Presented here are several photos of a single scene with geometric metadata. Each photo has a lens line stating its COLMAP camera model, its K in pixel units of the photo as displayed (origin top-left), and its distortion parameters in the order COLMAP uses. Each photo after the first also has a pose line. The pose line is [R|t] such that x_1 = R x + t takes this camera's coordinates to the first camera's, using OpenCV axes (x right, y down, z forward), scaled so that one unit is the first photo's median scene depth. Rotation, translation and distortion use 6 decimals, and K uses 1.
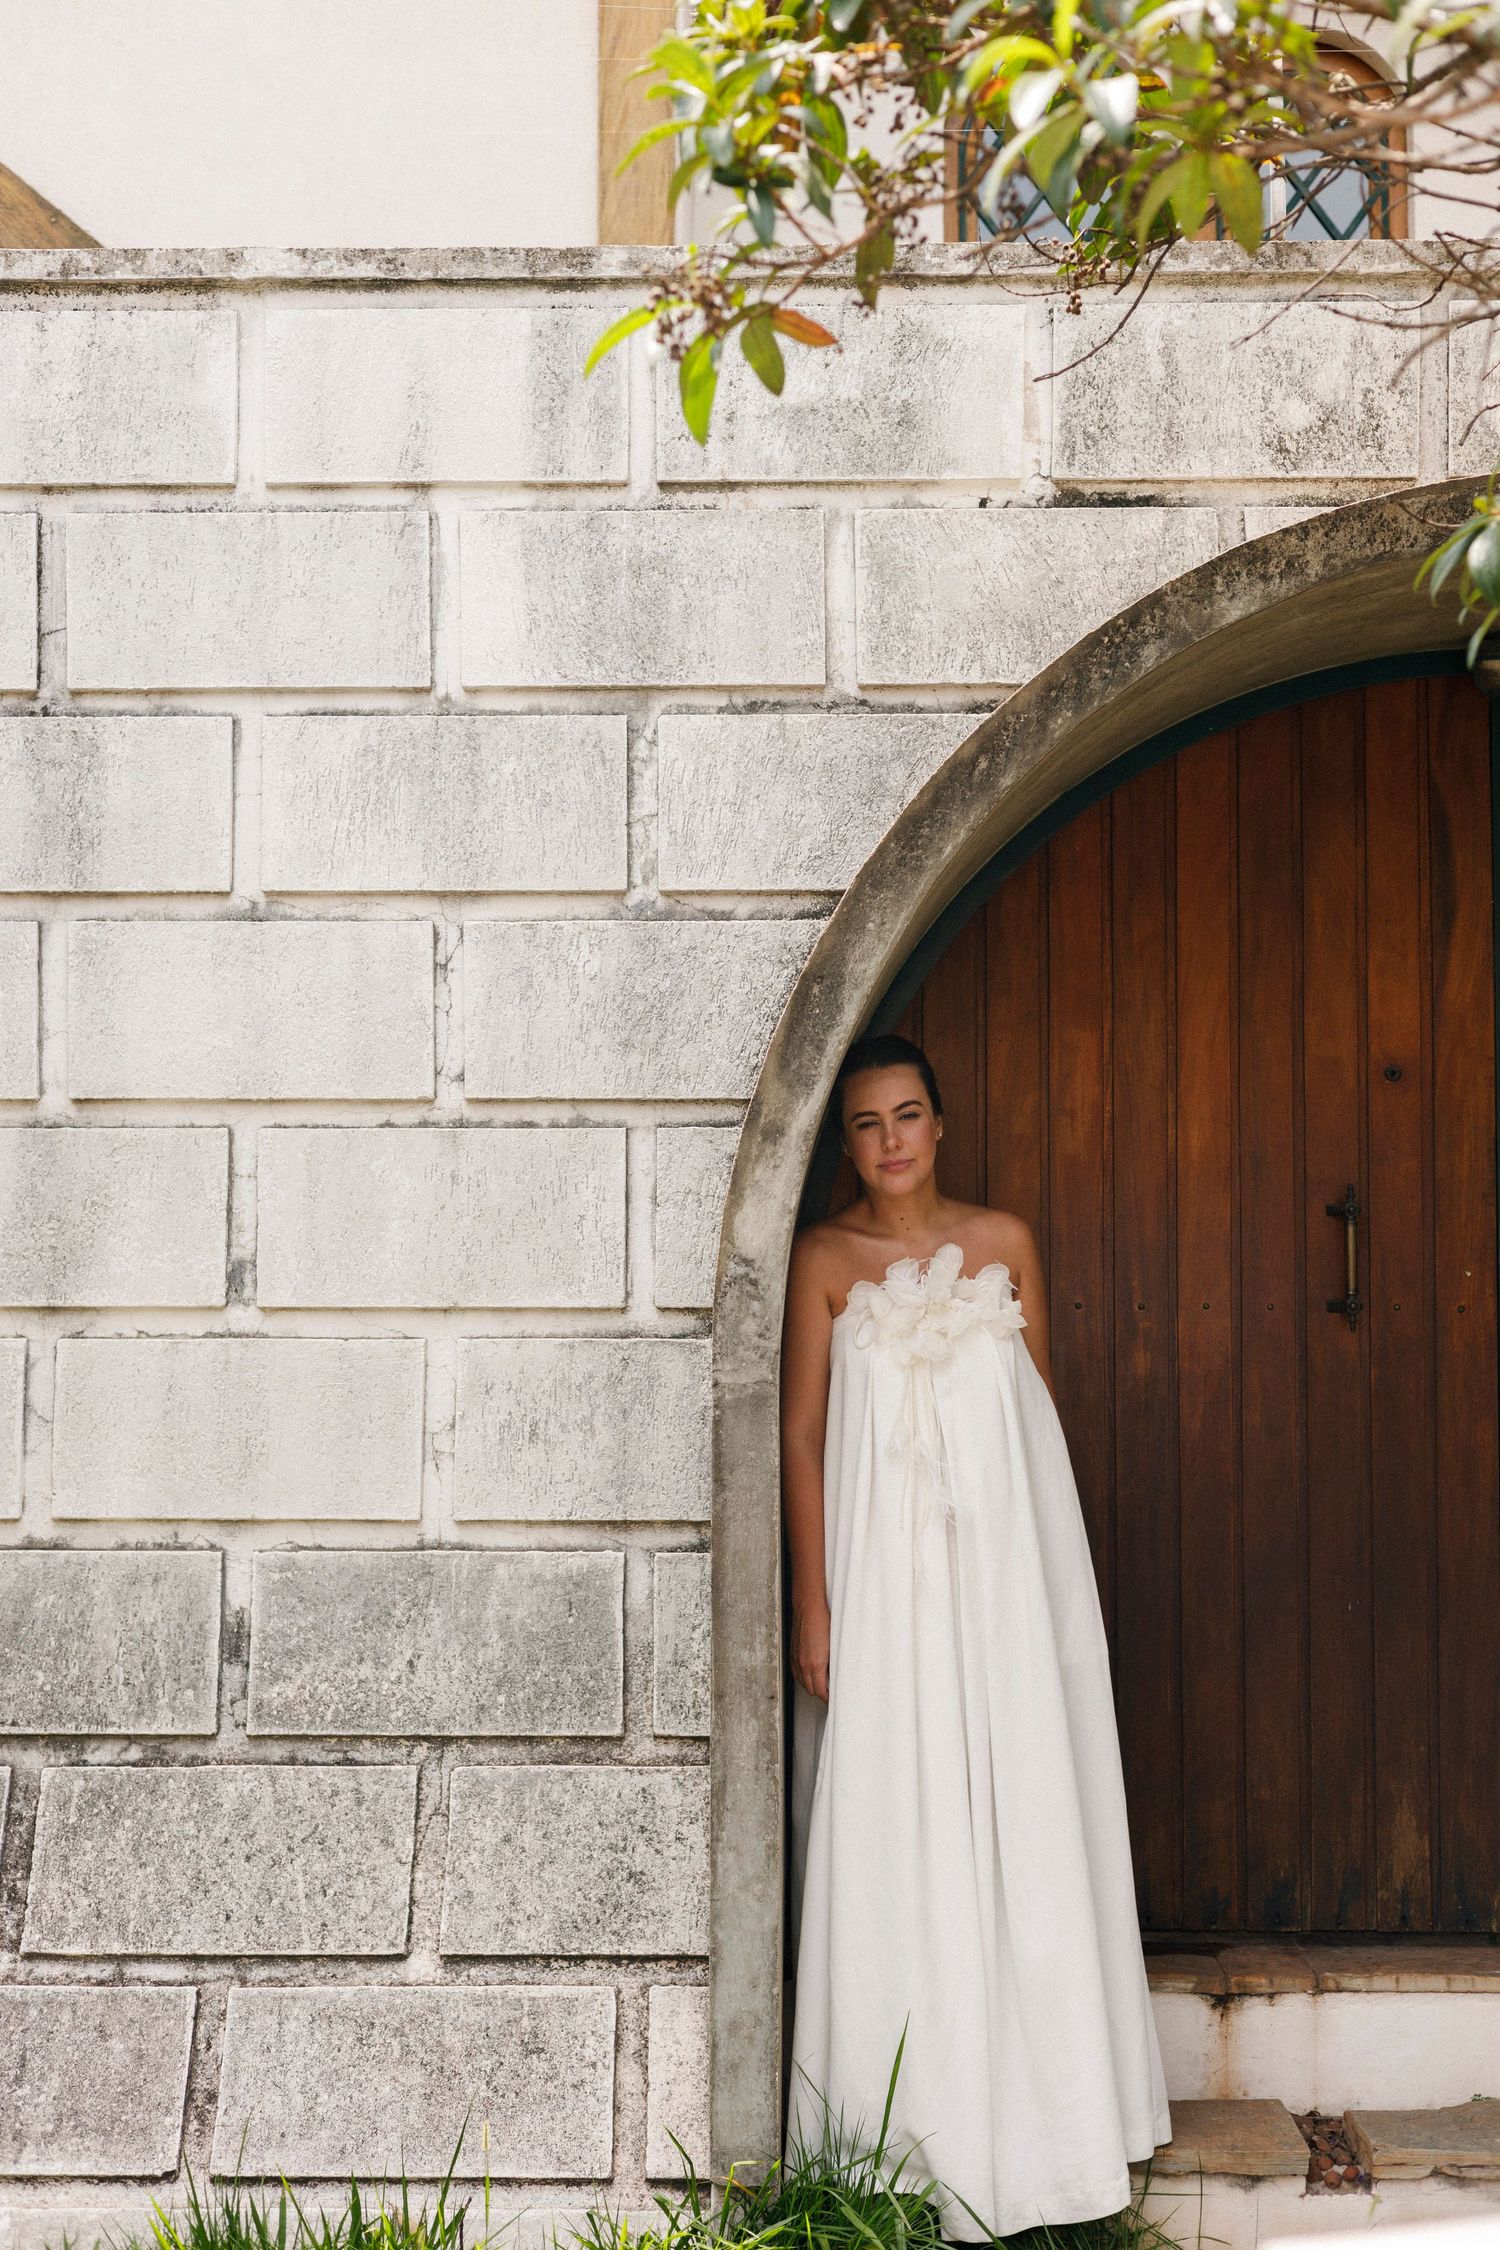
lens RADIAL K [[3219.8, 0, 753.2], [0, 3219.8, 1114.6], [0, 0, 1]] dist [-0.038435, 0.000000]
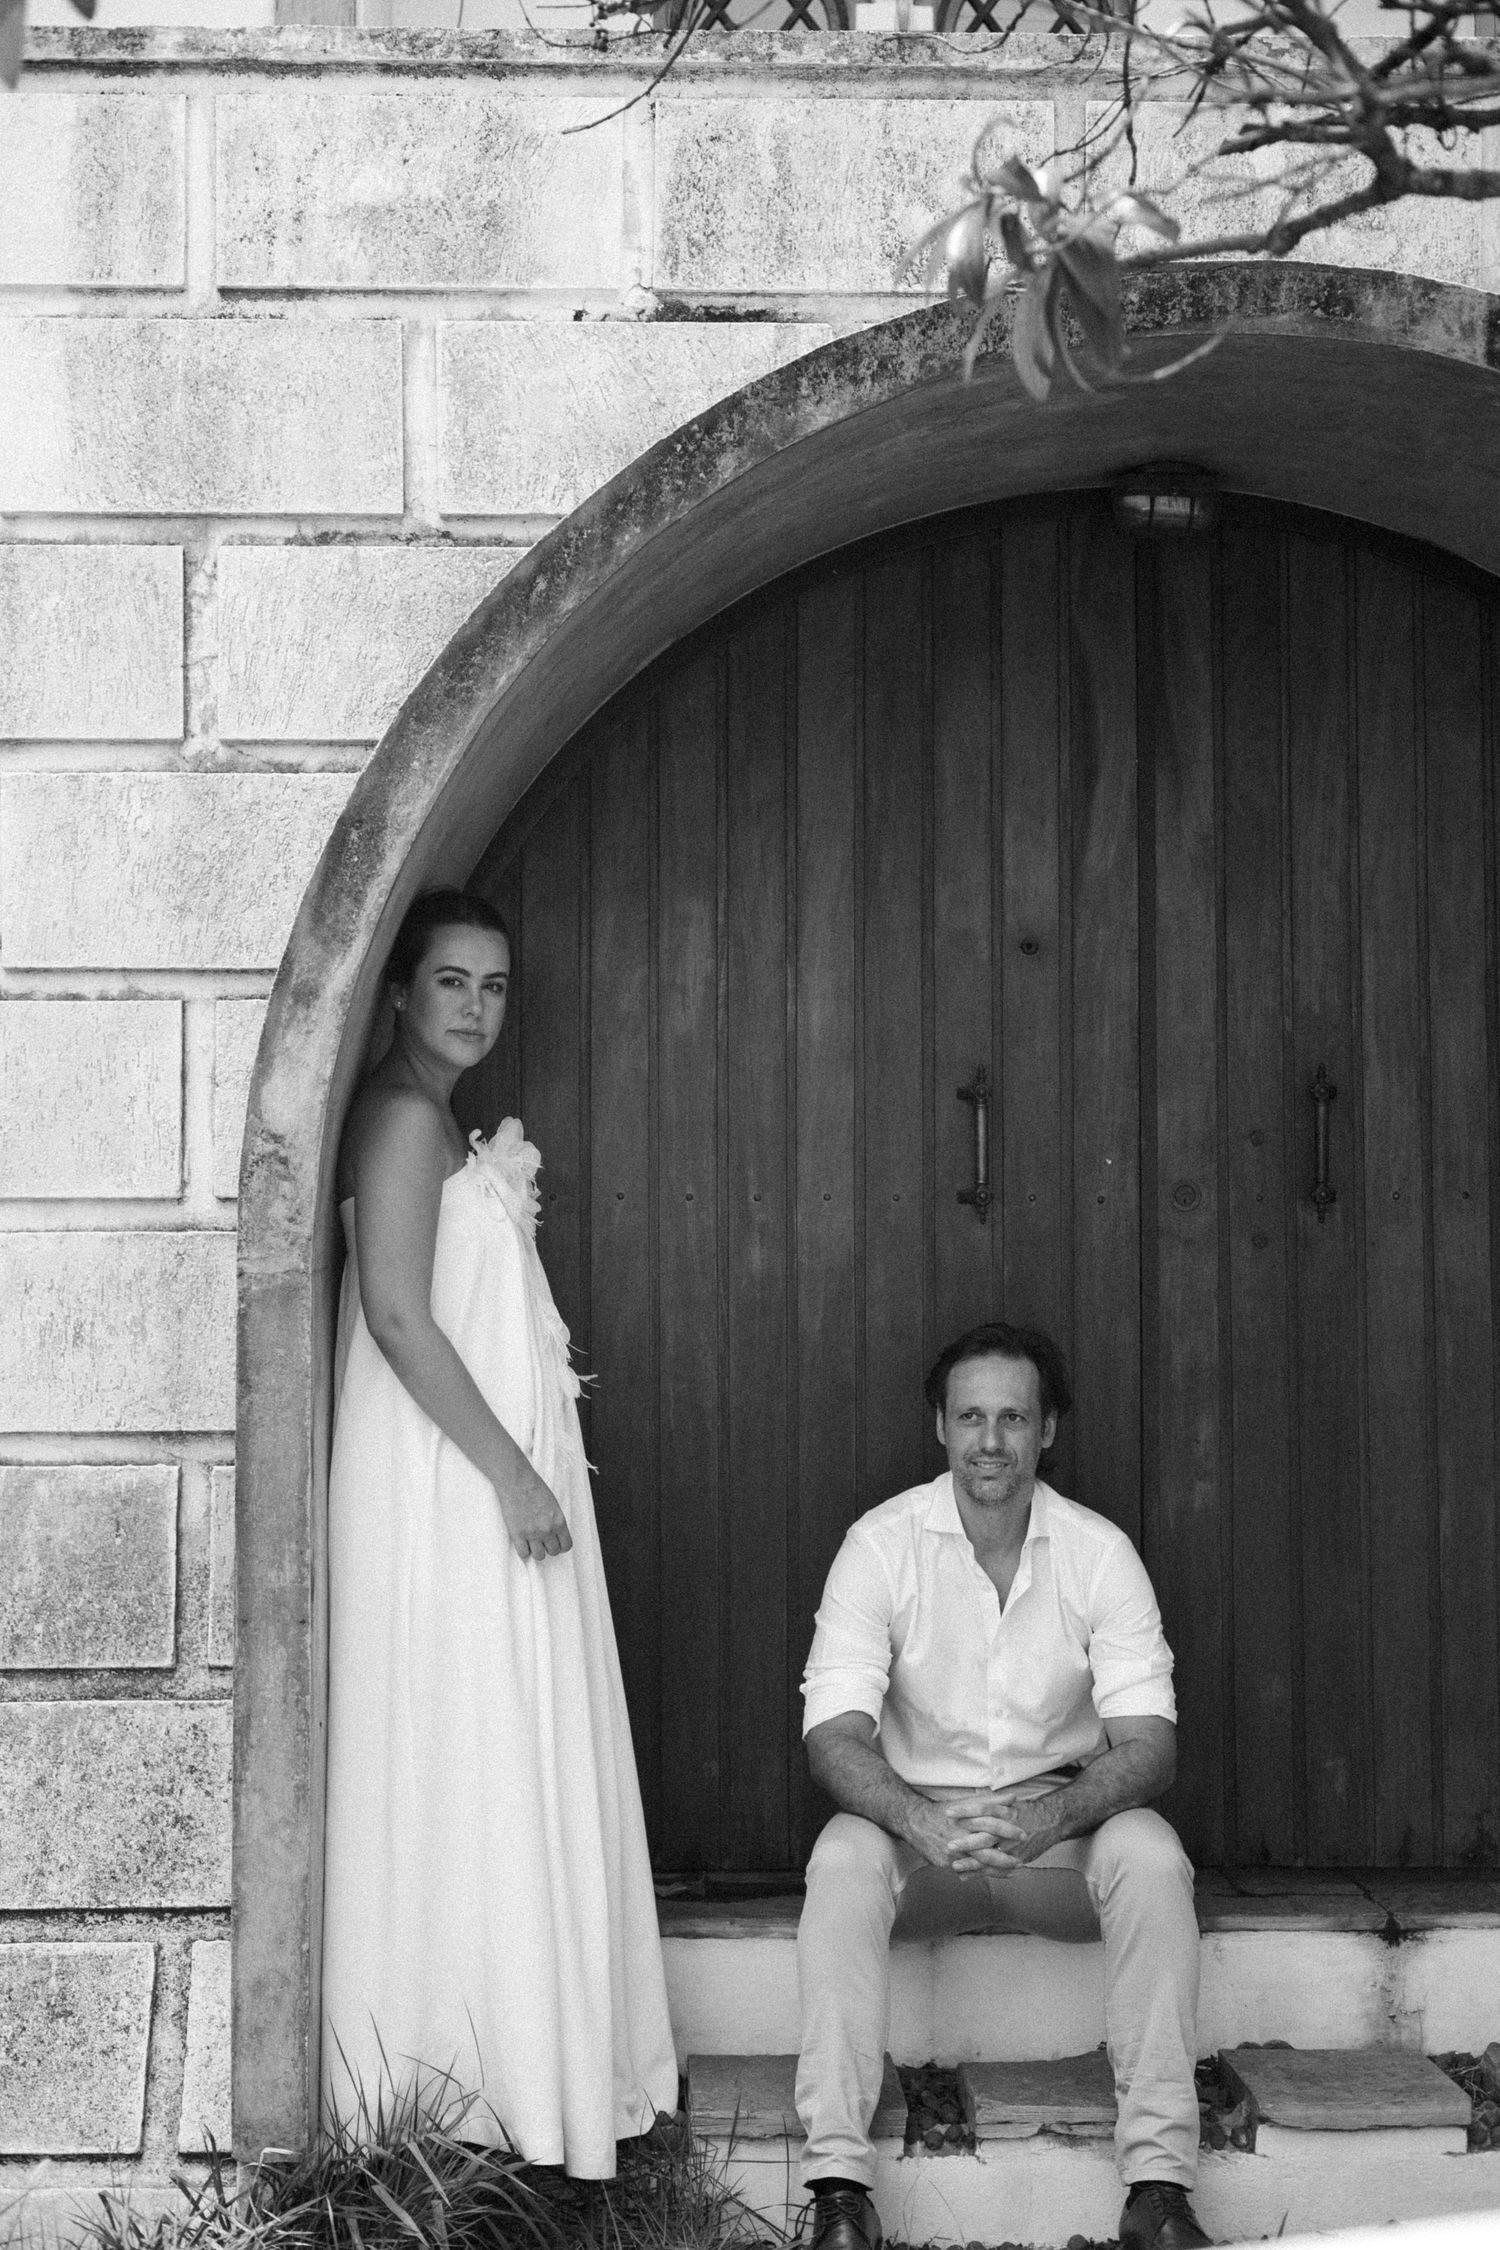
lens RADIAL K [[3219.8, 0, 746.9], [0, 3219.8, 1135.3], [0, 0, 1]] dist [-0.038435, 0.000000]
pose [[0.997878, -0.001867, 0.065092, 0.060232], [0.000158, 0.999655, 0.026253, 0.018259], [-0.065118, -0.026187, 0.997534, 0.083341]]
